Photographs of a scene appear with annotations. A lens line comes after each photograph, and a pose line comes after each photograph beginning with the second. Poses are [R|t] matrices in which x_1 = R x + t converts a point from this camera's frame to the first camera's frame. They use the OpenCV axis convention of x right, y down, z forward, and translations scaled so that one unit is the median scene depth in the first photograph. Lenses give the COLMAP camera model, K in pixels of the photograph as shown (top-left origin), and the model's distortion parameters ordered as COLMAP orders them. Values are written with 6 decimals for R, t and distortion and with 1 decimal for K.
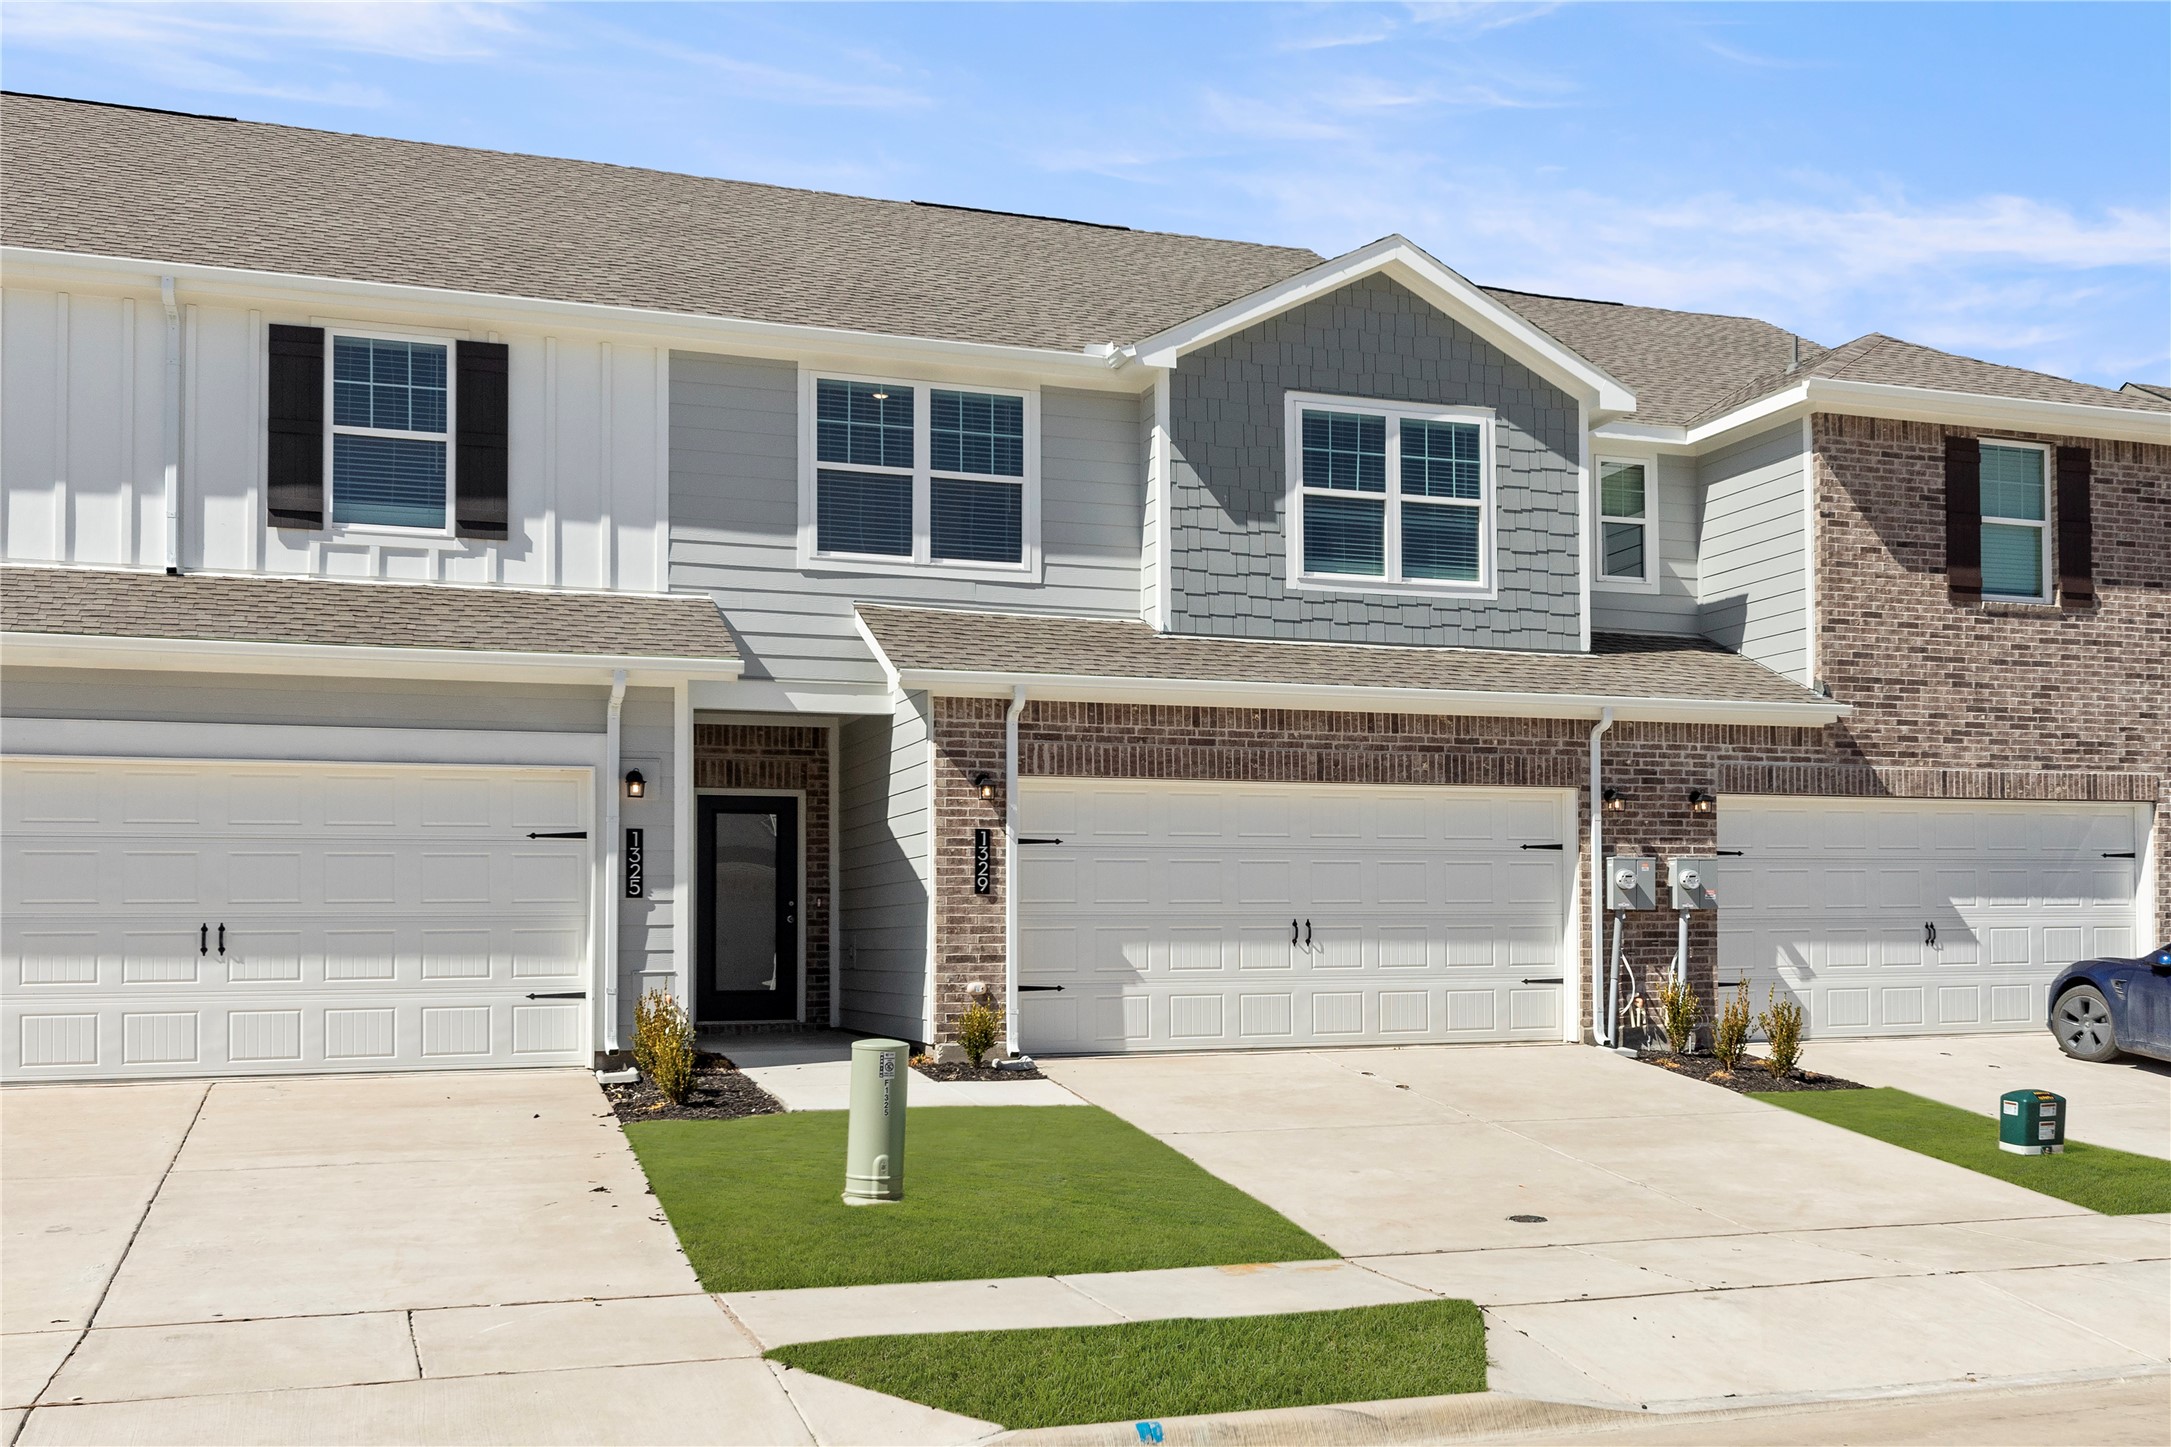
lens RADIAL K [[1638.6, 0, 1108.4], [0, 1638.6, 870.8], [0, 0, 1]] dist [0.005429, 0.003334]
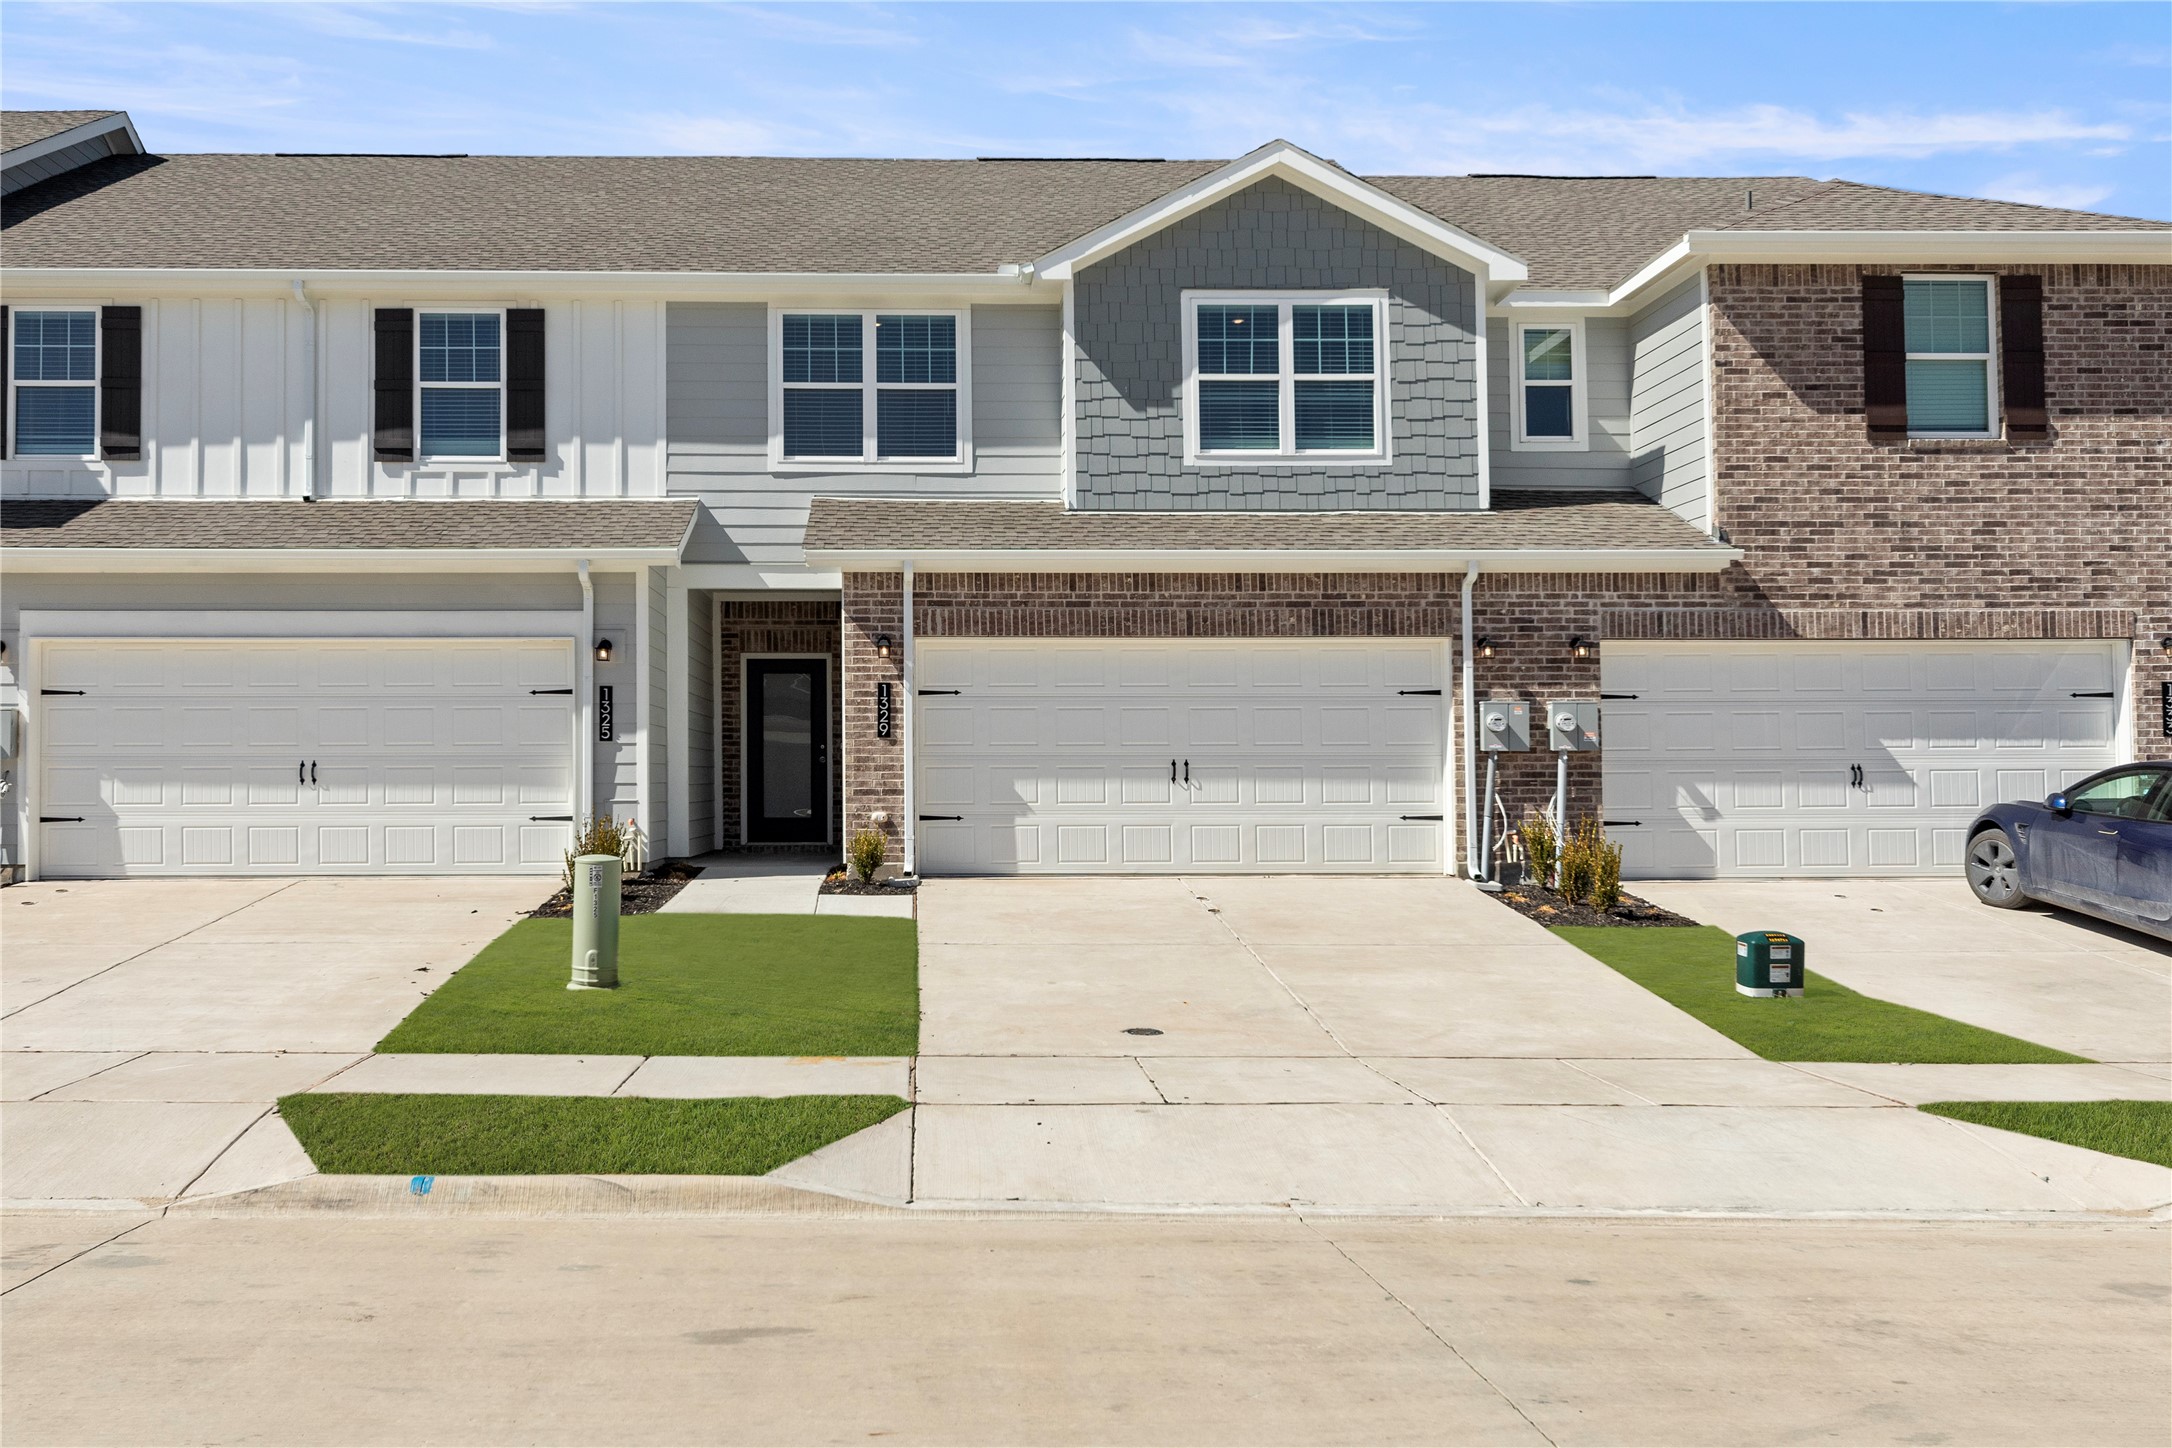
lens RADIAL K [[1395.0, 0, 1084.6], [0, 1395.0, 716.4], [0, 0, 1]] dist [0.008072, -0.005191]
pose [[0.962947, -0.006957, -0.269601, 0.305752], [0.005706, 0.999969, -0.005426, 0.004825], [0.269630, 0.003687, 0.962957, 0.061502]]
